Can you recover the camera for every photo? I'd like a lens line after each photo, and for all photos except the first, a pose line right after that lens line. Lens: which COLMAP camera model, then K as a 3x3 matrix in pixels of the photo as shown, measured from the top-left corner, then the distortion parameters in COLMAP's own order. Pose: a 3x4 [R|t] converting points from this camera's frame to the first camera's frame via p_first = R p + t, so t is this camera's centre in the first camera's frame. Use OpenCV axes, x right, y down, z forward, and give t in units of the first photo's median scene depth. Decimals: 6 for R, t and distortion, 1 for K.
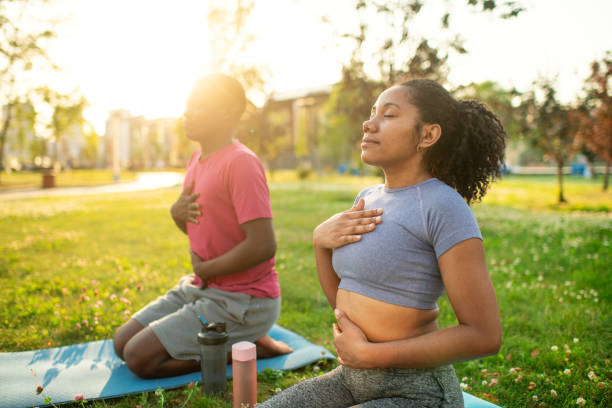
lens RADIAL K [[621.2, 0, 306.0], [0, 621.2, 204.0], [0, 0, 1]] dist [-0.067646, 0.038546]
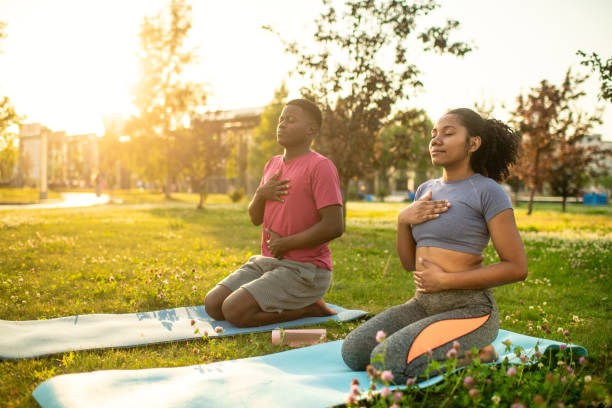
lens RADIAL K [[631.7, 0, 306.0], [0, 631.7, 204.0], [0, 0, 1]] dist [-0.063966, 0.019329]
pose [[0.991939, 0.021538, 0.124873, -0.179413], [-0.016435, 0.998993, -0.041746, 0.046506], [-0.125646, 0.039357, 0.991294, -0.216754]]
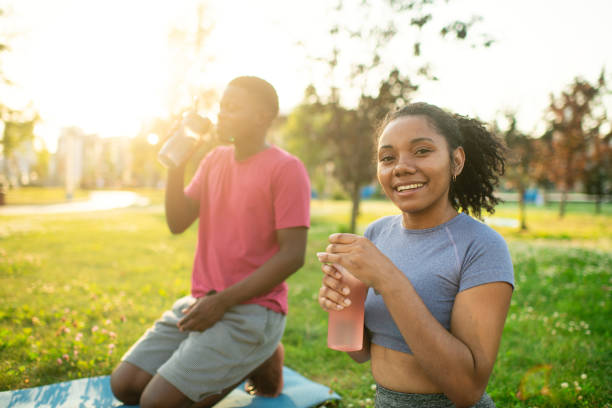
lens RADIAL K [[621.2, 0, 306.0], [0, 621.2, 204.0], [0, 0, 1]] dist [-0.067646, 0.038546]
pose [[0.997098, 0.017824, 0.074007, -0.053798], [-0.015138, 0.999211, -0.036705, -0.007131], [-0.074603, 0.035478, 0.996582, 0.033787]]
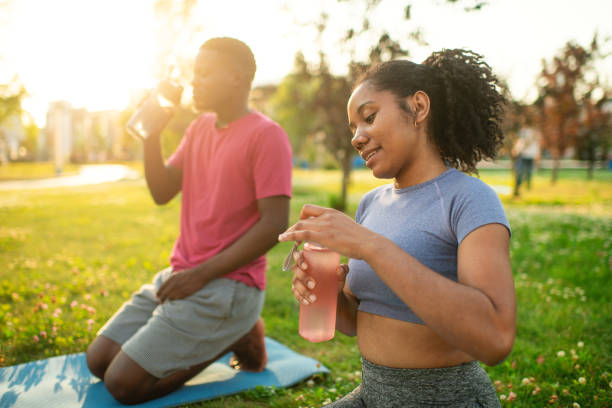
lens RADIAL K [[621.2, 0, 306.0], [0, 621.2, 204.0], [0, 0, 1]] dist [-0.067646, 0.038546]
pose [[0.996242, -0.001943, 0.086591, -0.043134], [0.001083, 0.999950, 0.009978, -0.003018], [-0.086606, -0.009847, 0.996194, 0.065486]]
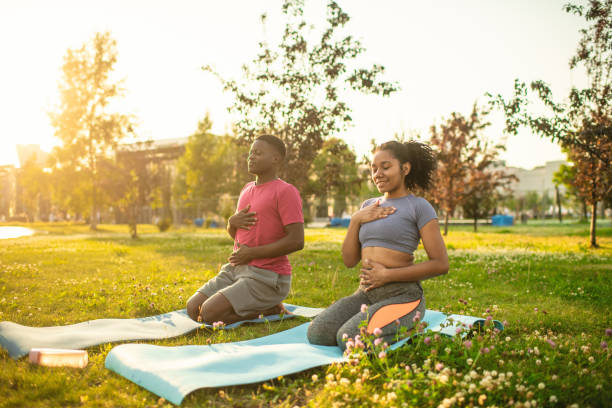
lens RADIAL K [[621.2, 0, 306.0], [0, 621.2, 204.0], [0, 0, 1]] dist [-0.067646, 0.038546]
pose [[0.968589, 0.008087, 0.248534, -0.288491], [0.013884, 0.996153, -0.086526, 0.069811], [-0.248278, 0.087259, 0.964751, -0.378267]]
